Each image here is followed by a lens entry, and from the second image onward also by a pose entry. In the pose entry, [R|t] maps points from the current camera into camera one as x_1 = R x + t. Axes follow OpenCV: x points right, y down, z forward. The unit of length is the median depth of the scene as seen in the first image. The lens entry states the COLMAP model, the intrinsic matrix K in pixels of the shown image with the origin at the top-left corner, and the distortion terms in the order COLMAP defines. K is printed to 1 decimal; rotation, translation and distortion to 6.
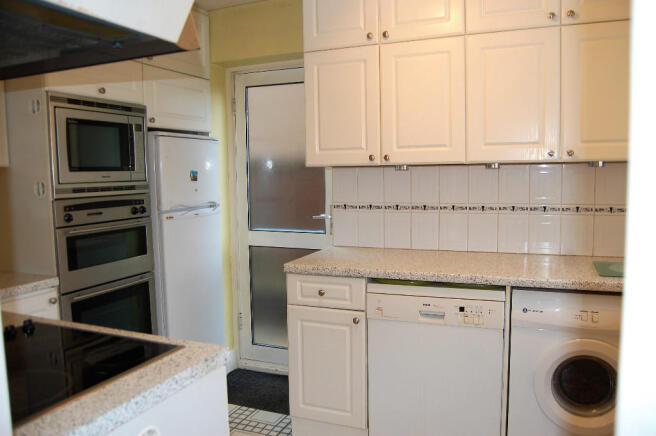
lens RADIAL K [[518.1, 0, 328.6], [0, 518.1, 219.2], [0, 0, 1]] dist [-0.065023, -0.001548]
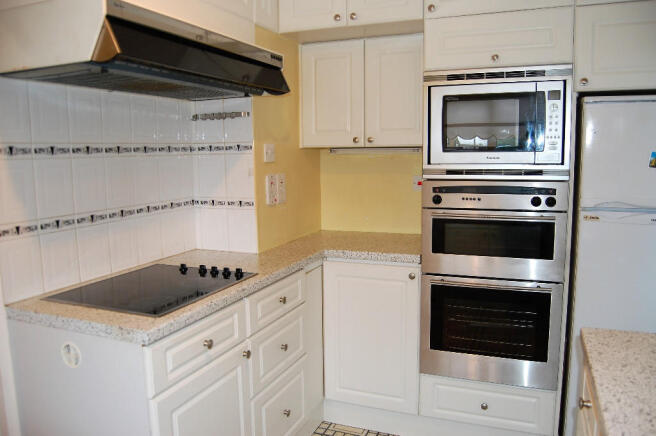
lens RADIAL K [[518.1, 0, 329.2], [0, 518.1, 215.5], [0, 0, 1]] dist [-0.065023, -0.001548]
pose [[0.004251, 0.144399, -0.989510, 0.470093], [-0.075740, 0.986724, 0.143667, -0.097647], [0.997119, 0.074335, 0.015131, 0.769023]]
